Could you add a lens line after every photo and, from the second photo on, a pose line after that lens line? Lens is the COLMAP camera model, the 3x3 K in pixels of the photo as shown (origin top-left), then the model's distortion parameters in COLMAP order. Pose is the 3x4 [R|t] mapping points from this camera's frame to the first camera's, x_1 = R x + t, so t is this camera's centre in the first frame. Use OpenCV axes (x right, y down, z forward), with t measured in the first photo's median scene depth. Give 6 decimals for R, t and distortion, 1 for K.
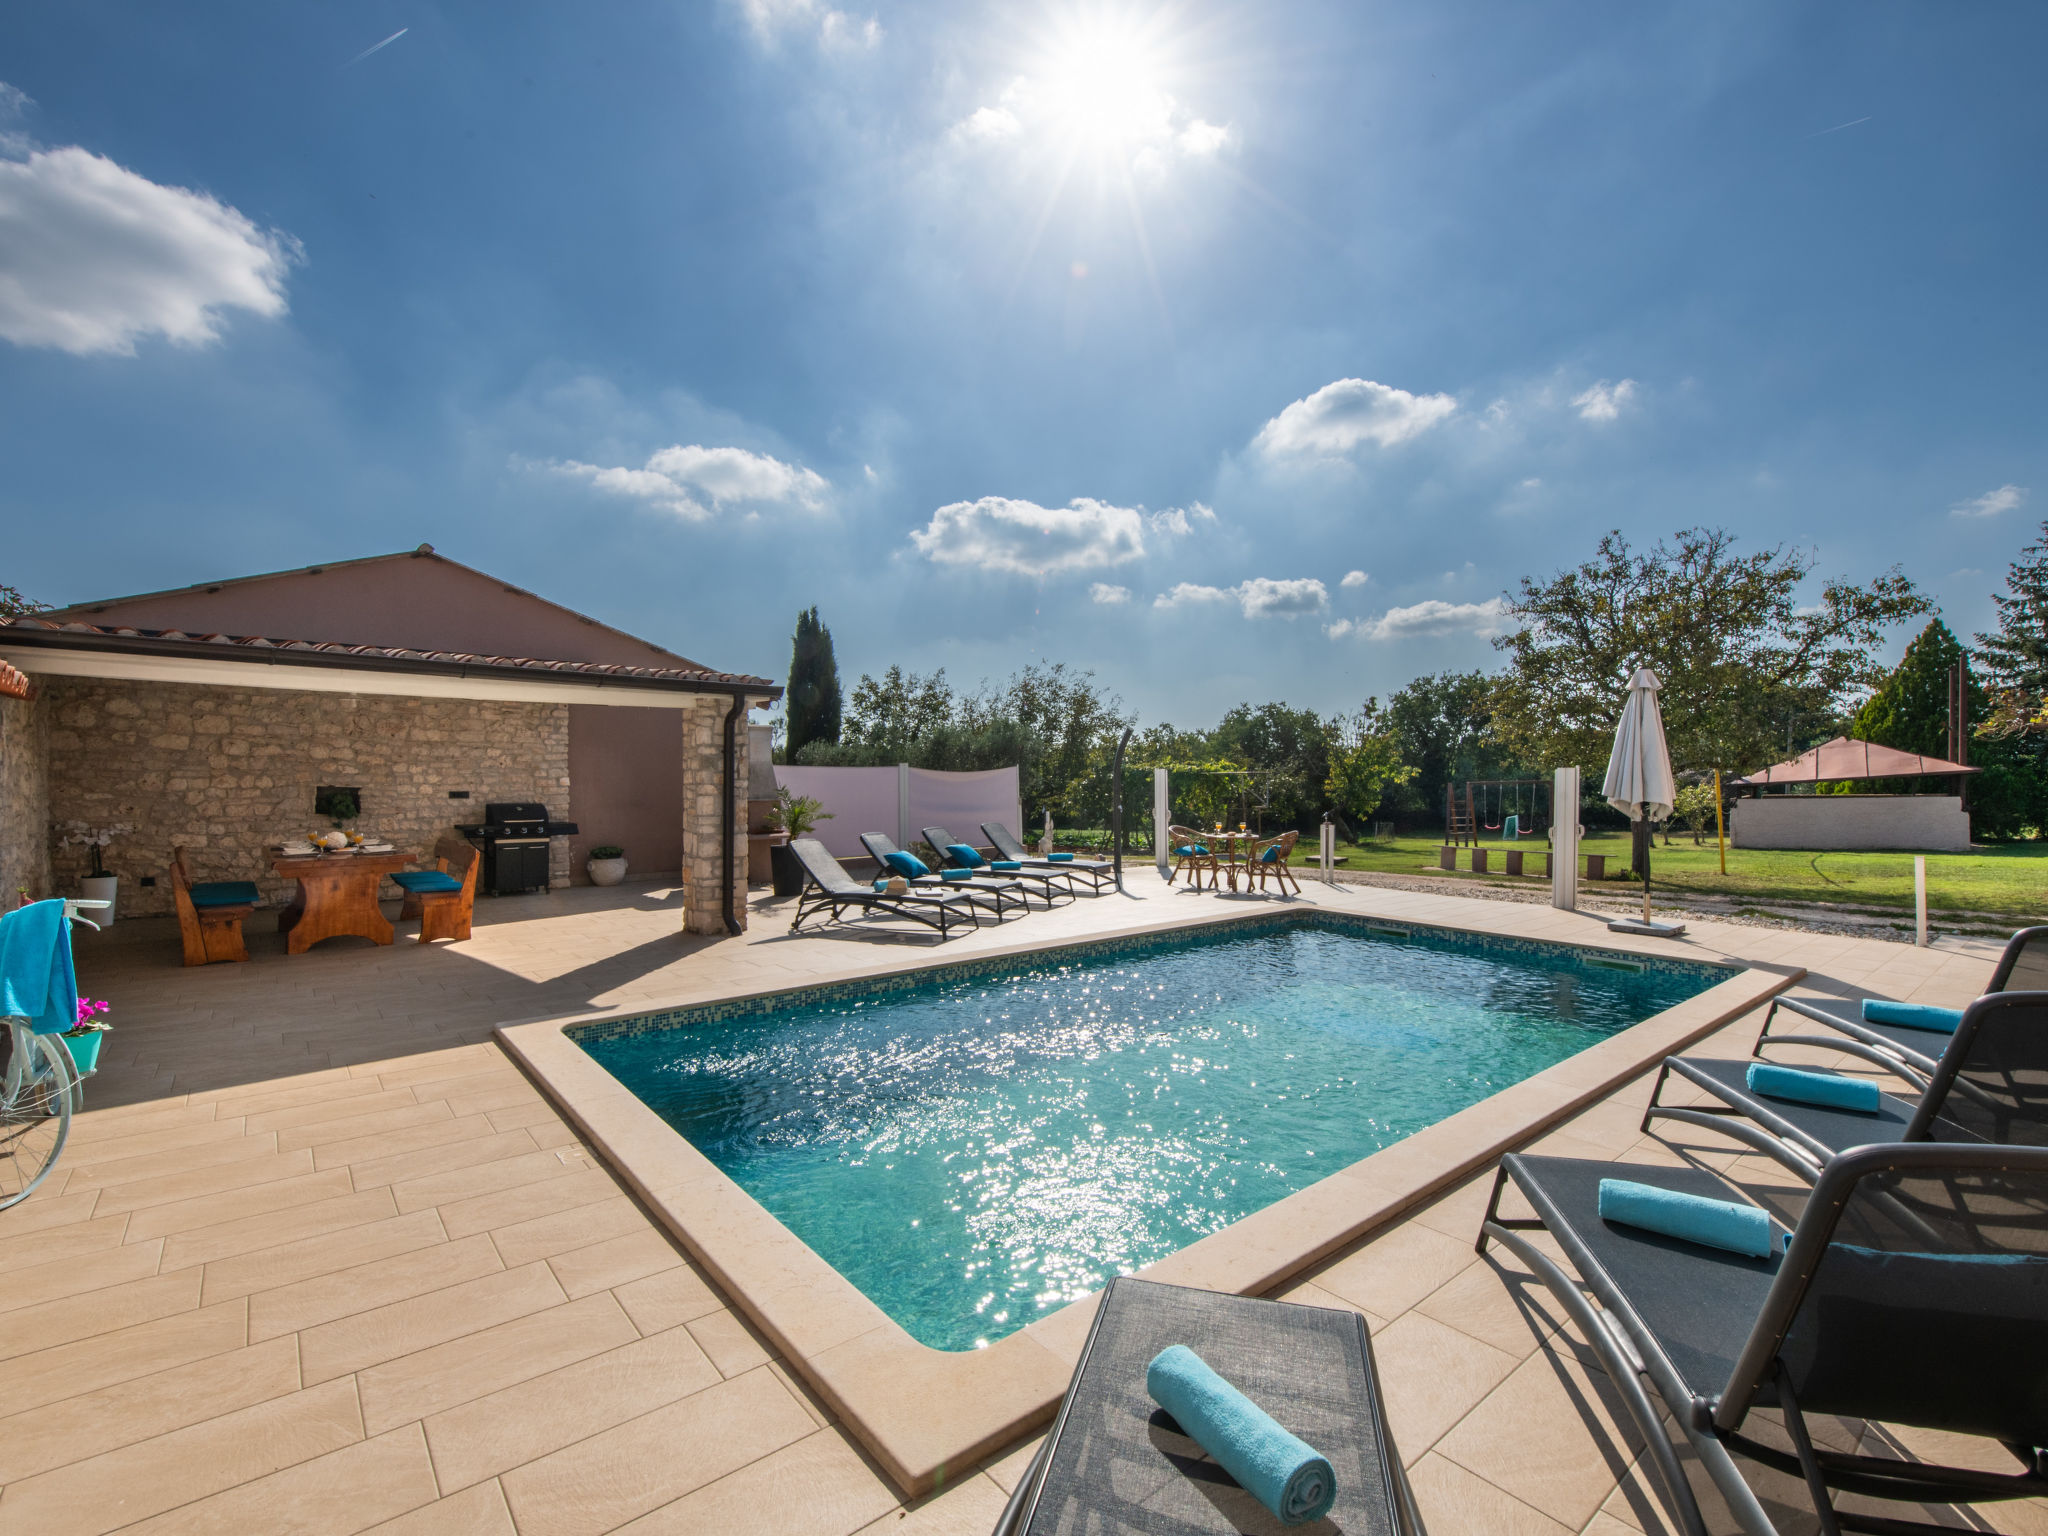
lens RADIAL K [[921.6, 0, 1020.1], [0, 921.6, 781.8], [0, 0, 1]] dist [-0.001520, -0.000815]
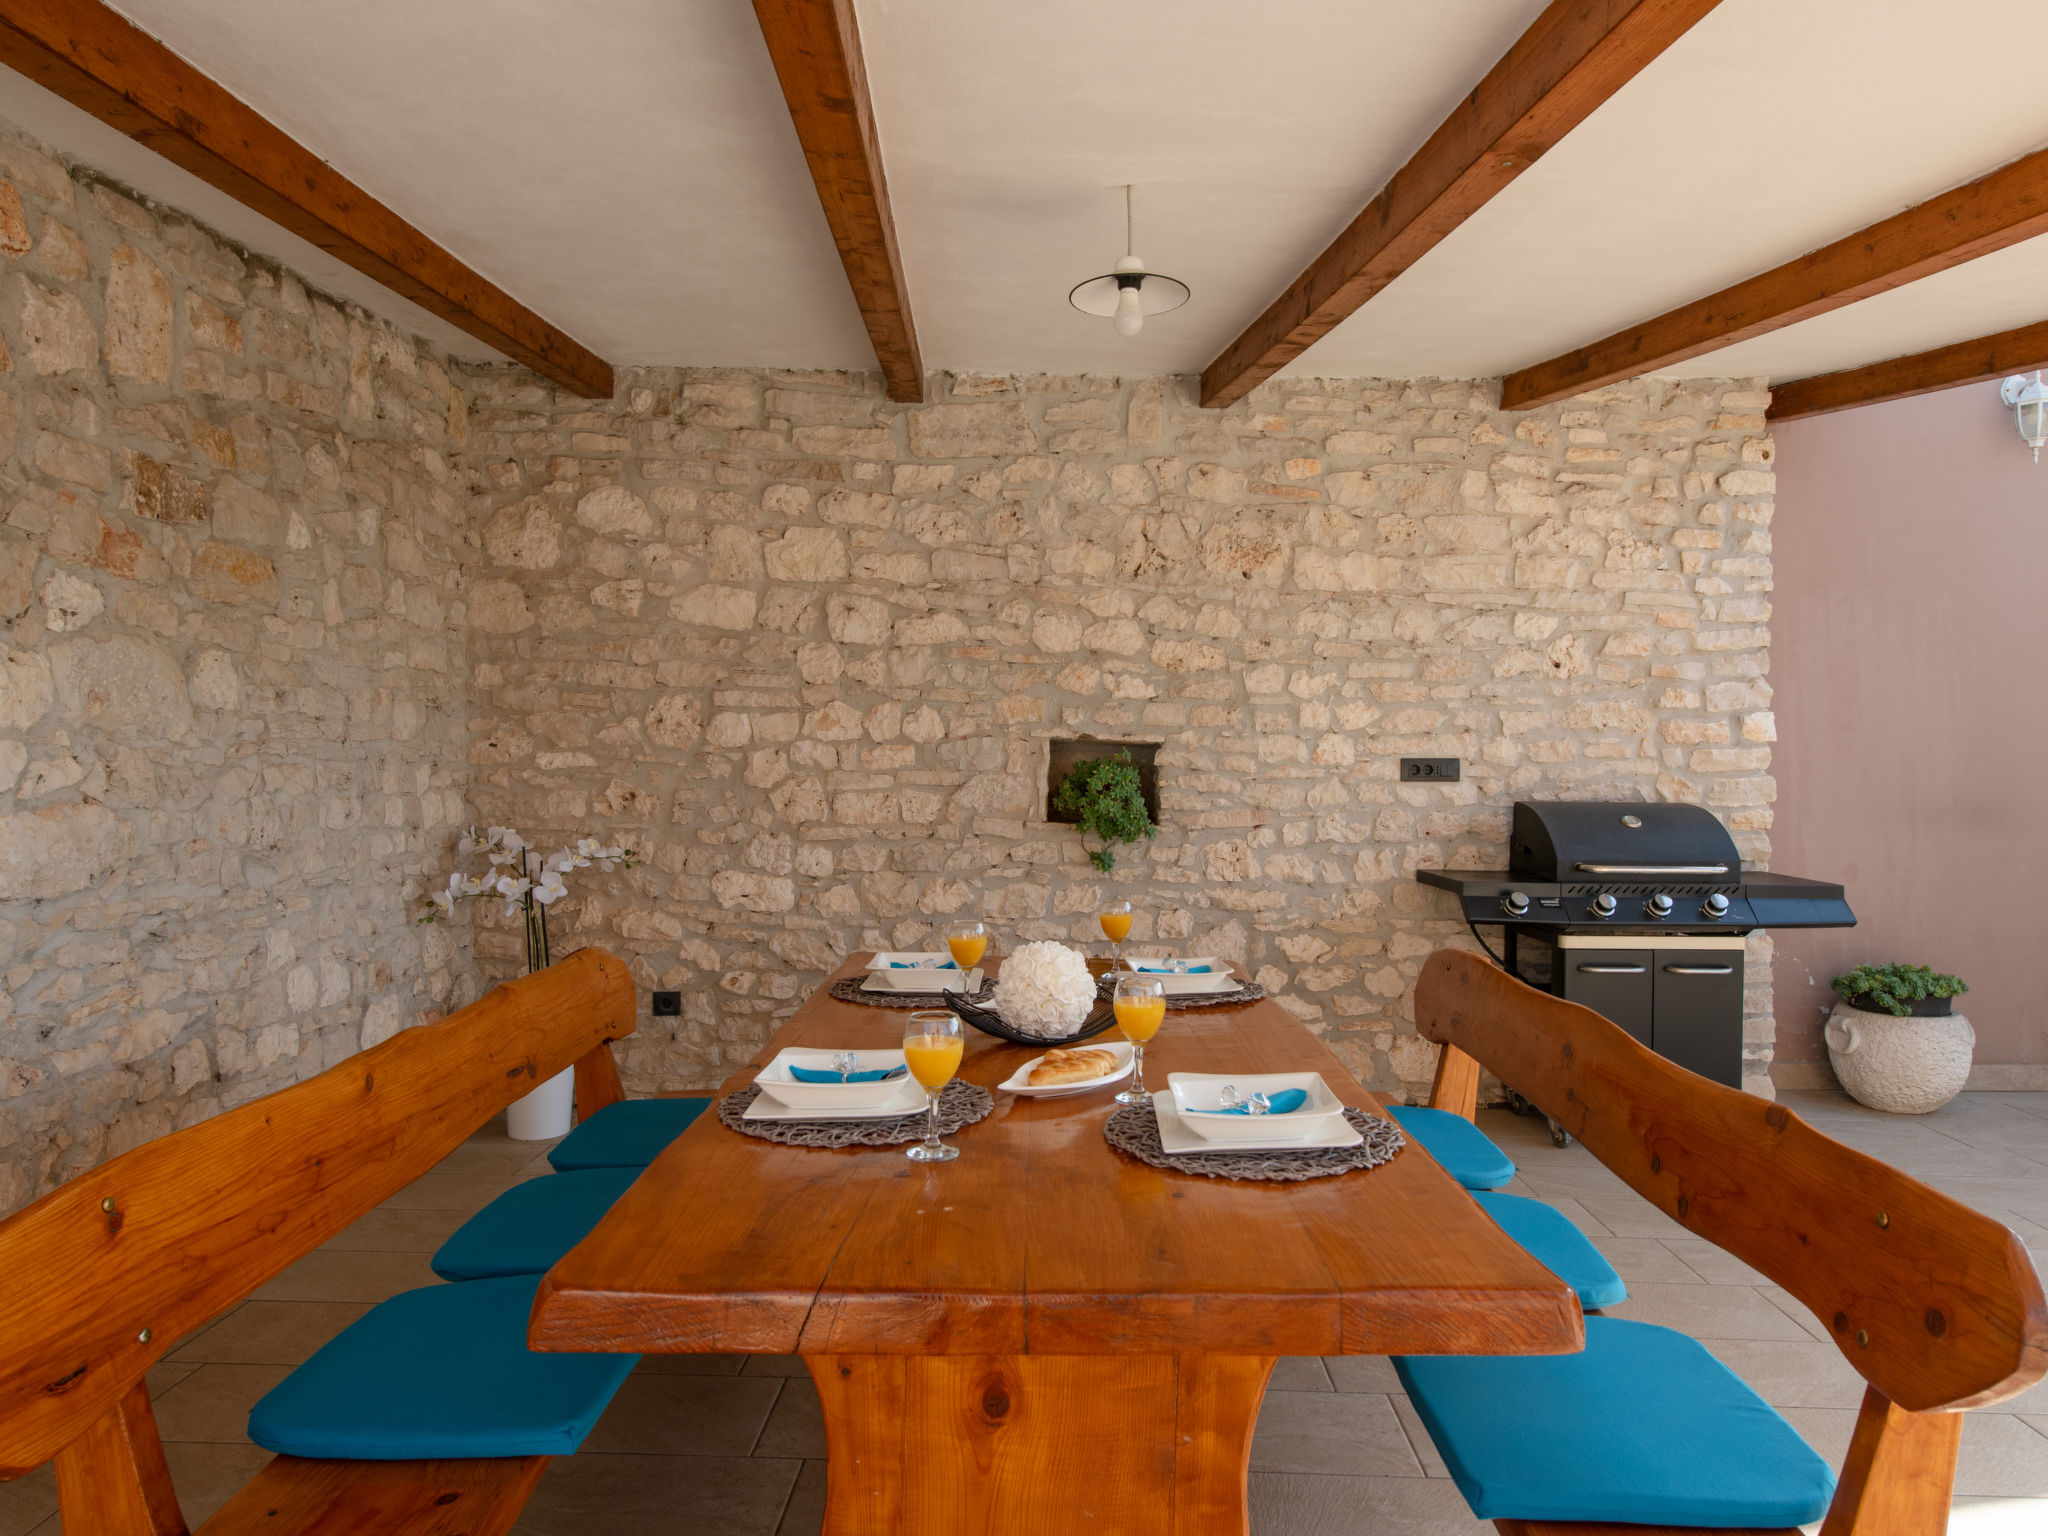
lens RADIAL K [[1342.1, 0, 1024.0], [0, 1342.1, 768.0], [0, 0, 1]] dist [0.009967, 0.001236]
pose [[0.749508, 0.004196, -0.661982, -0.460586], [-0.005291, 0.999986, 0.000348, 0.015600], [0.661975, 0.003242, 0.749519, 0.643406]]
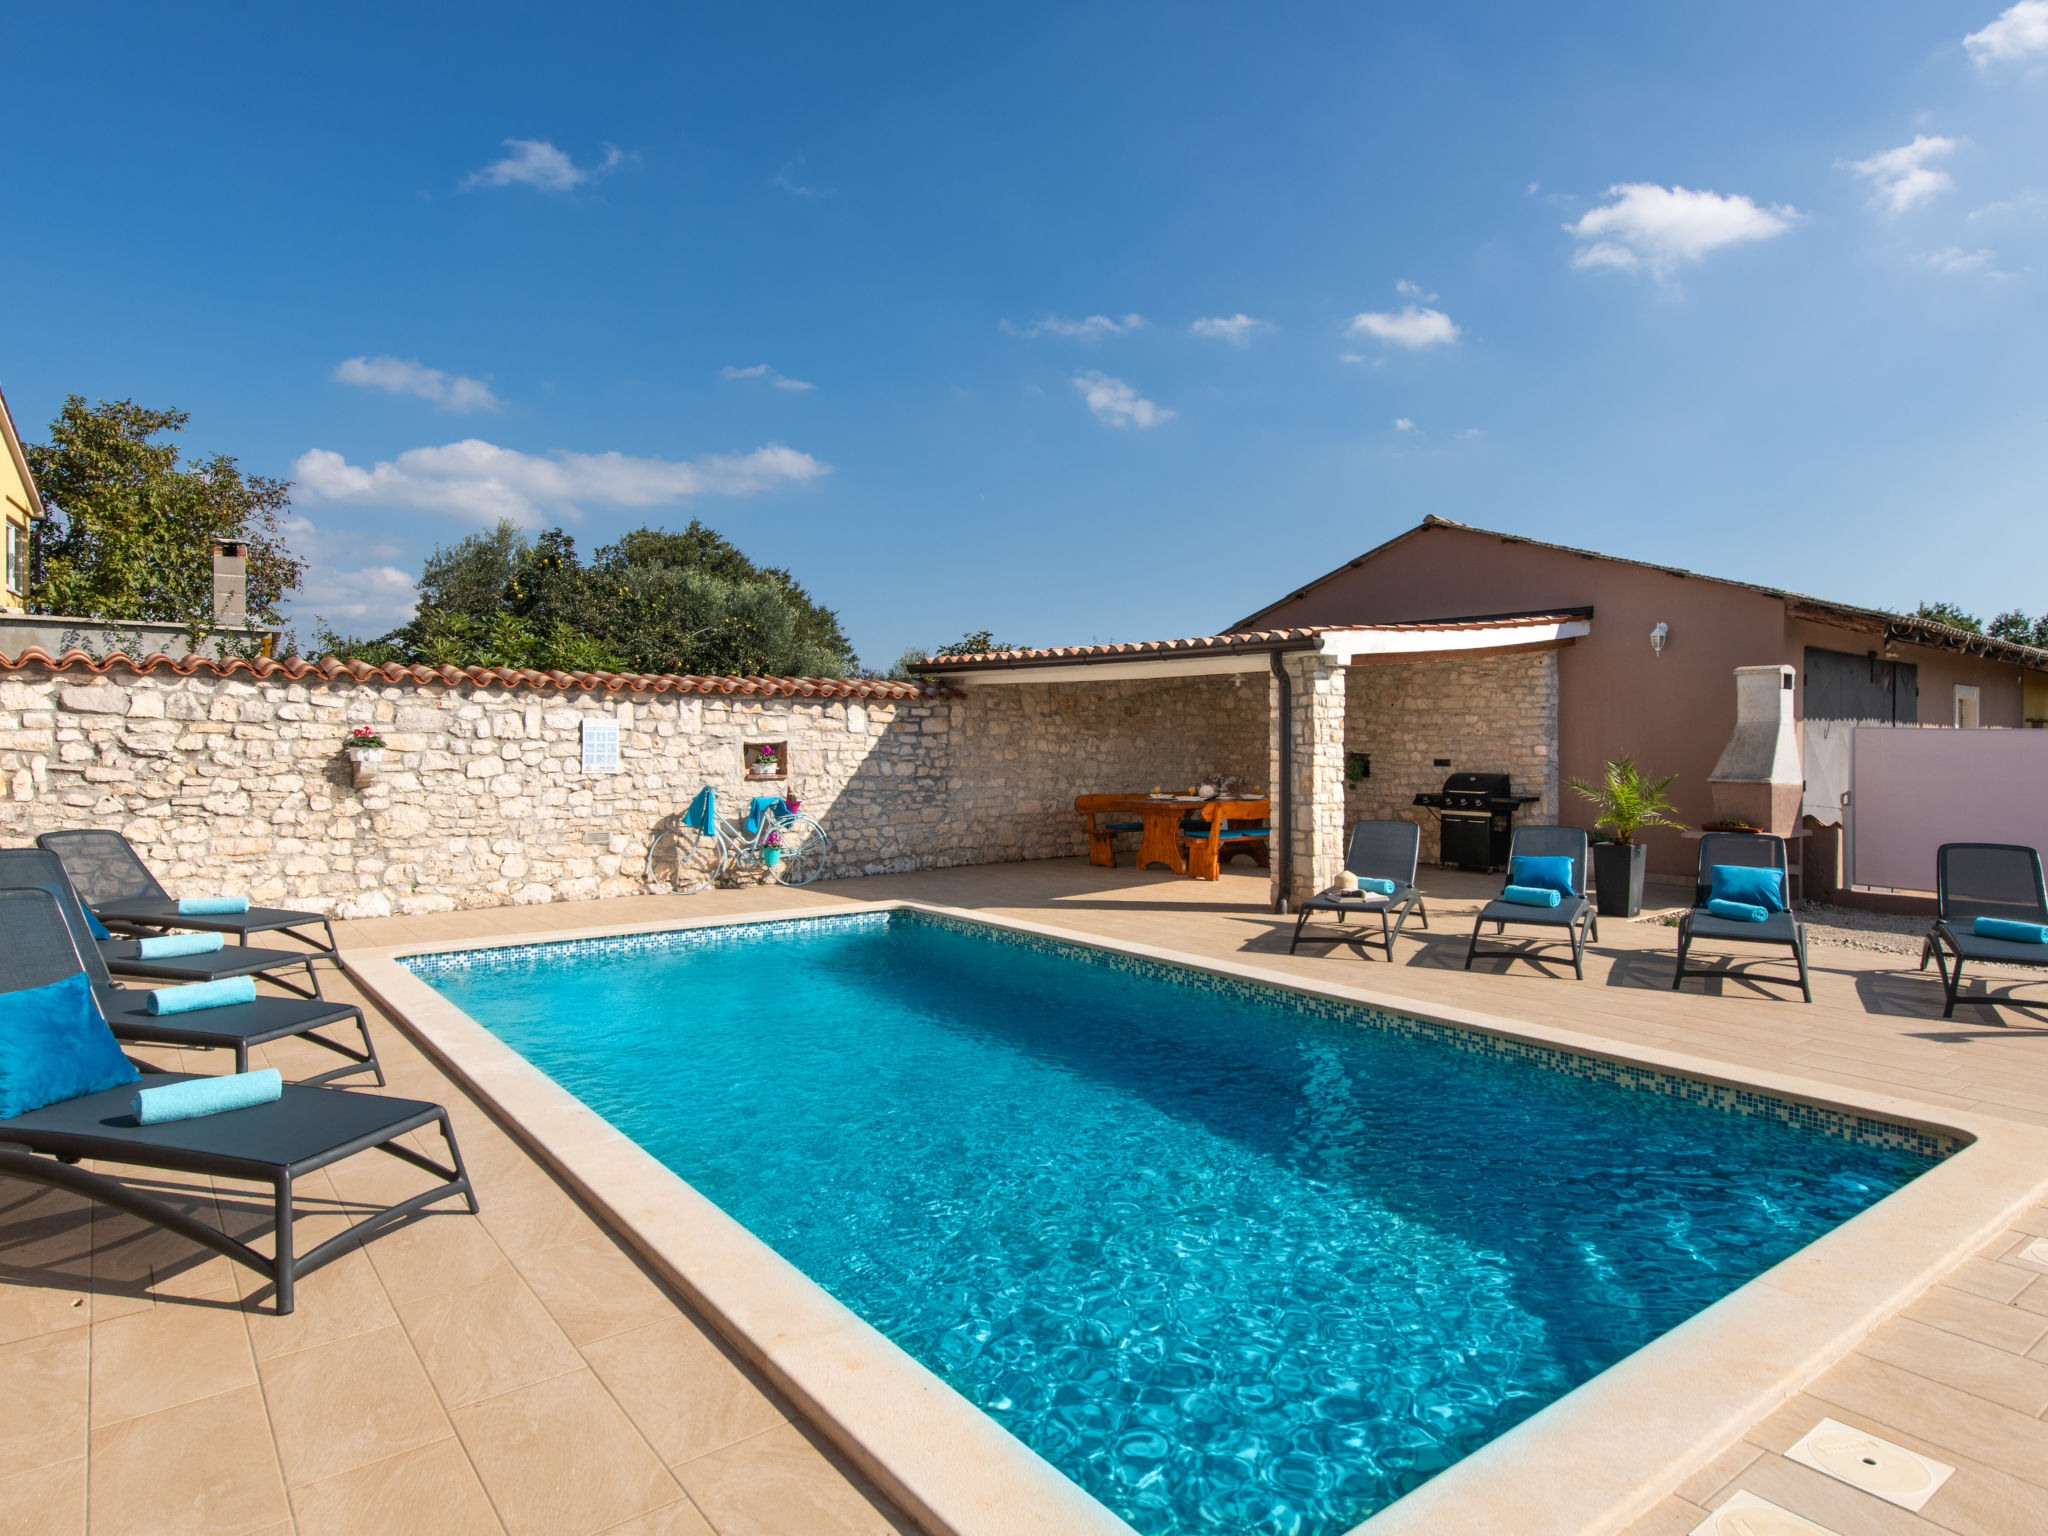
lens RADIAL K [[1185.2, 0, 1024.0], [0, 1185.2, 768.0], [0, 0, 1]] dist [0.014540, 0.000699]
pose [[-0.032646, 0.017997, -0.999305, 0.743529], [-0.015018, 0.999716, 0.018495, 0.003433], [0.999354, 0.015612, -0.032366, 0.652521]]
